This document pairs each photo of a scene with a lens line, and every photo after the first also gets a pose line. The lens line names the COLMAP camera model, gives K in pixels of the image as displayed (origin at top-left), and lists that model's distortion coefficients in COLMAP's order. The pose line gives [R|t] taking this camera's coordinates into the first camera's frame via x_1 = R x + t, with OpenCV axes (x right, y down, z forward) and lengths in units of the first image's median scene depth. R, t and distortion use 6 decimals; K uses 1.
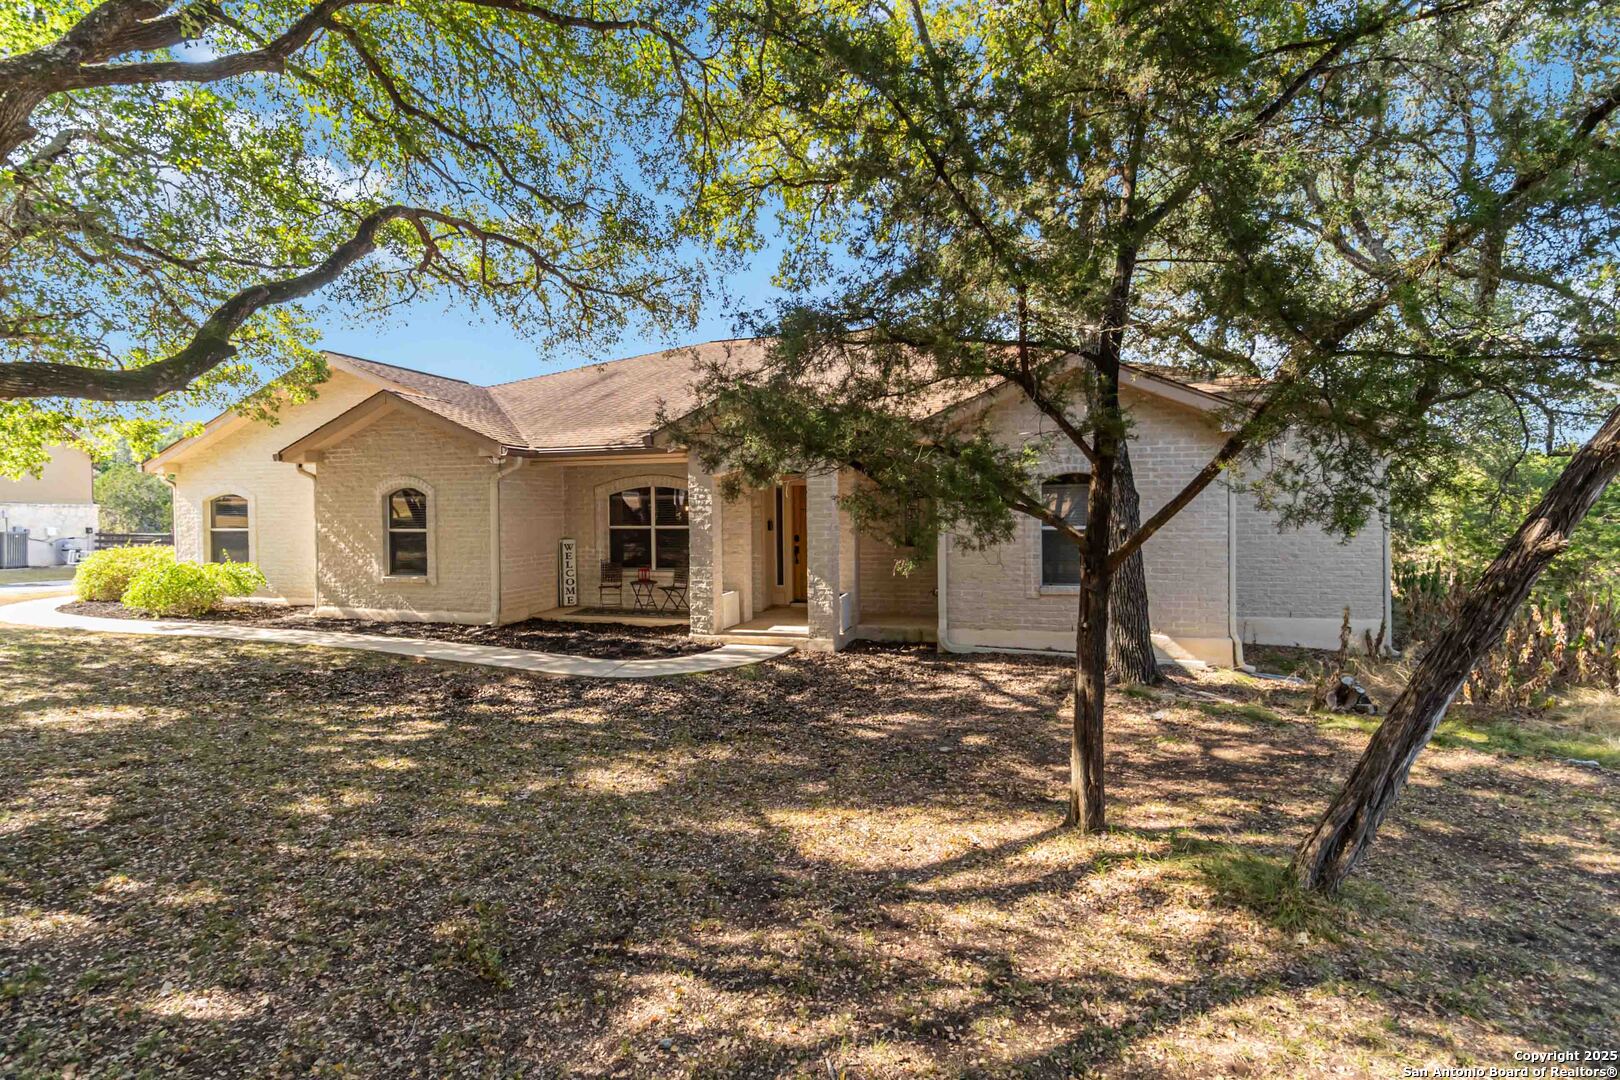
lens RADIAL K [[788.4, 0, 808.9], [0, 788.4, 509.5], [0, 0, 1]] dist [0.002622, 0.001083]
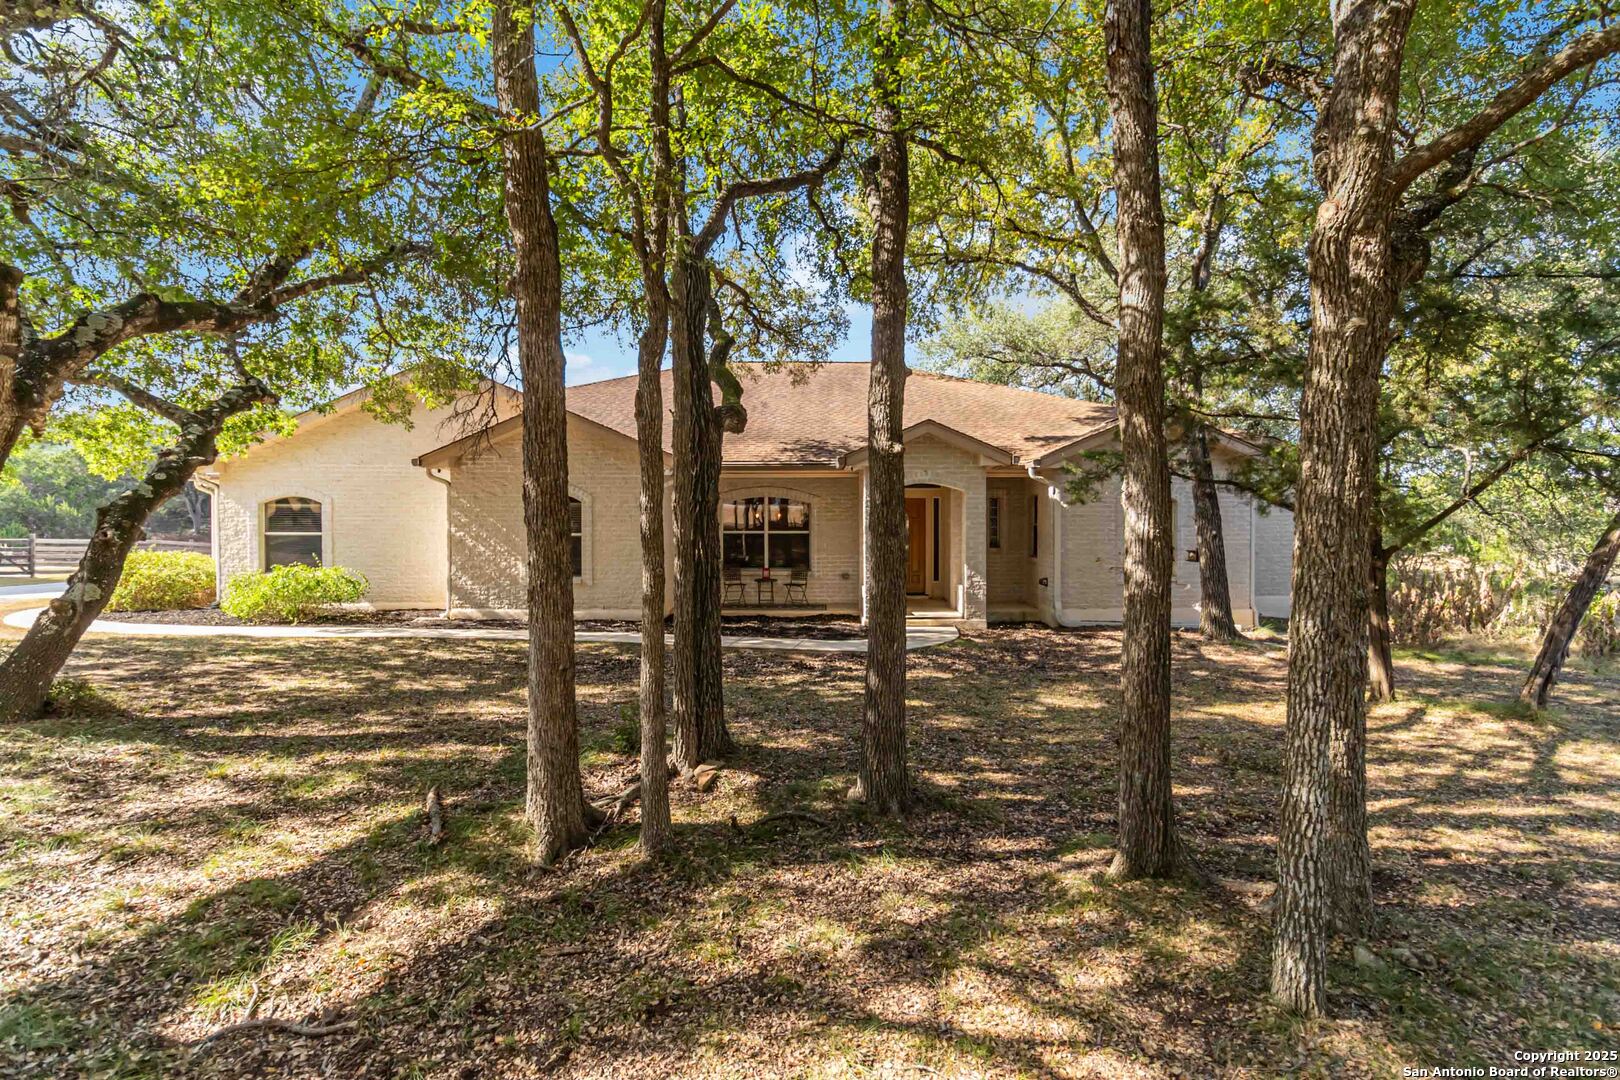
lens RADIAL K [[773.9, 0, 819.8], [0, 773.9, 514.1], [0, 0, 1]] dist [-0.000459, 0.000572]
pose [[0.955129, 0.009607, 0.296033, -0.473201], [-0.008297, 0.999949, -0.005681, 0.001800], [-0.296073, 0.002970, 0.955161, -0.101149]]
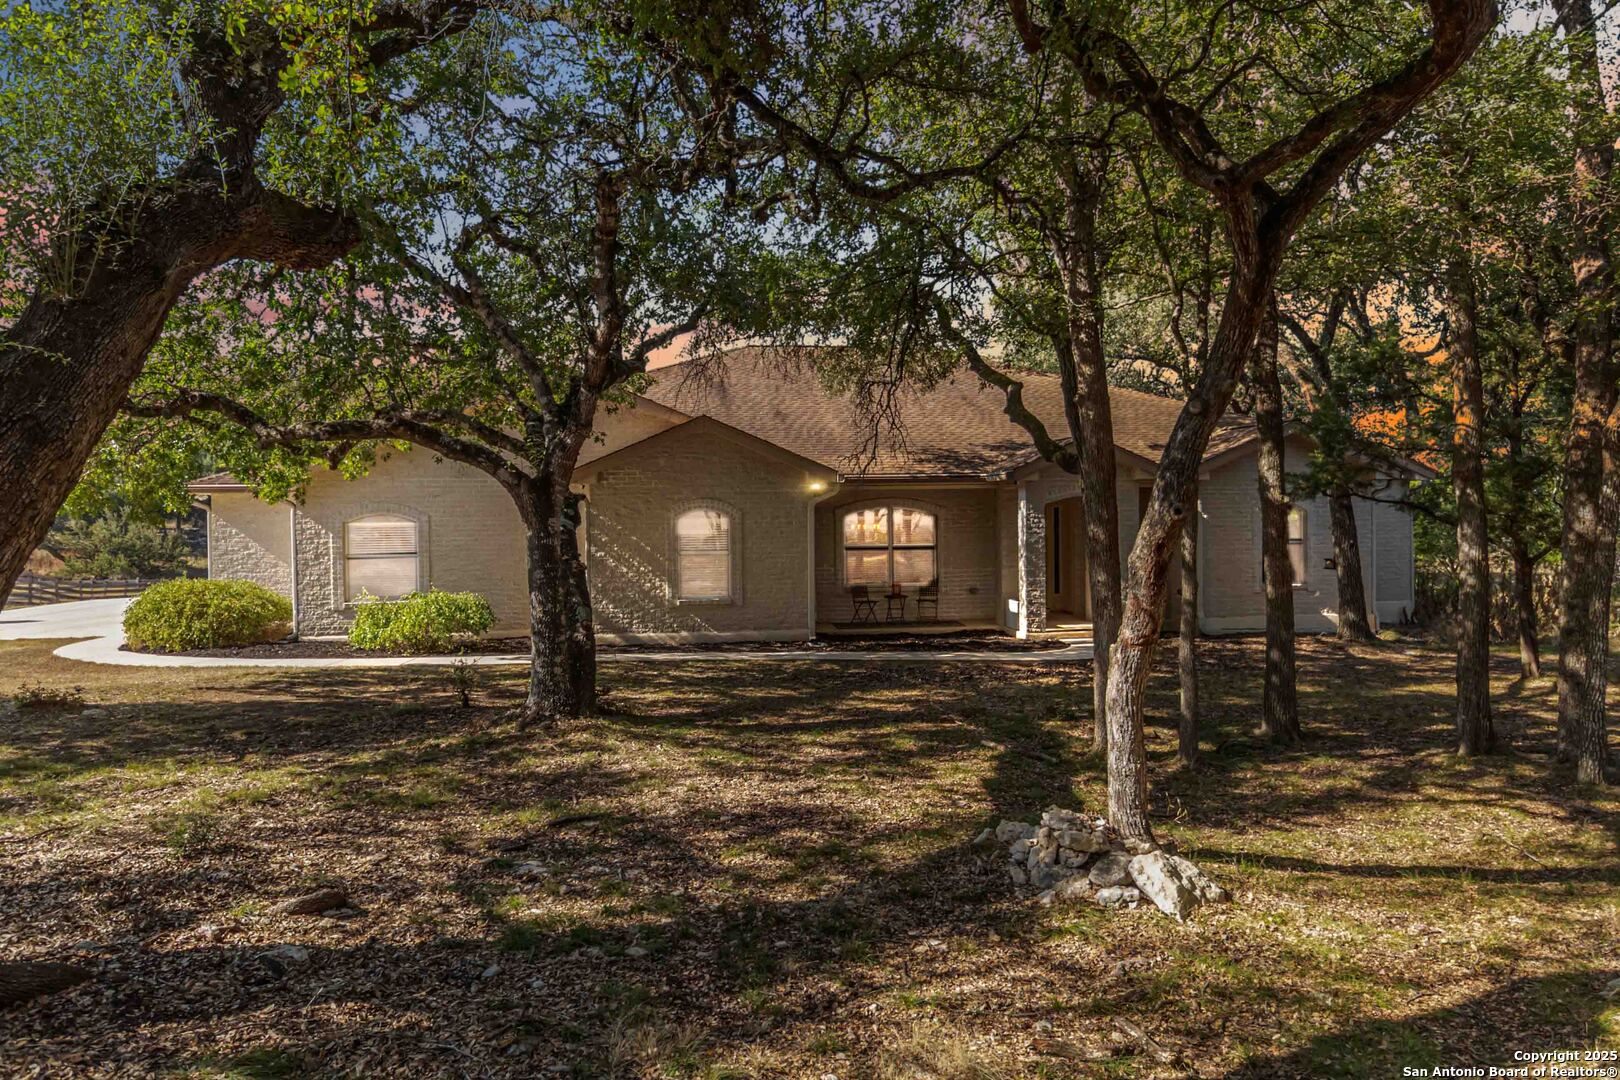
lens RADIAL K [[1067.9, 0, 814.0], [0, 1067.9, 514.7], [0, 0, 1]] dist [-0.020328, -0.000565]
pose [[0.908315, -0.002932, 0.418277, -0.946144], [0.003030, 0.999995, 0.000429, -0.022727], [-0.418277, 0.000878, 0.908319, -0.304145]]
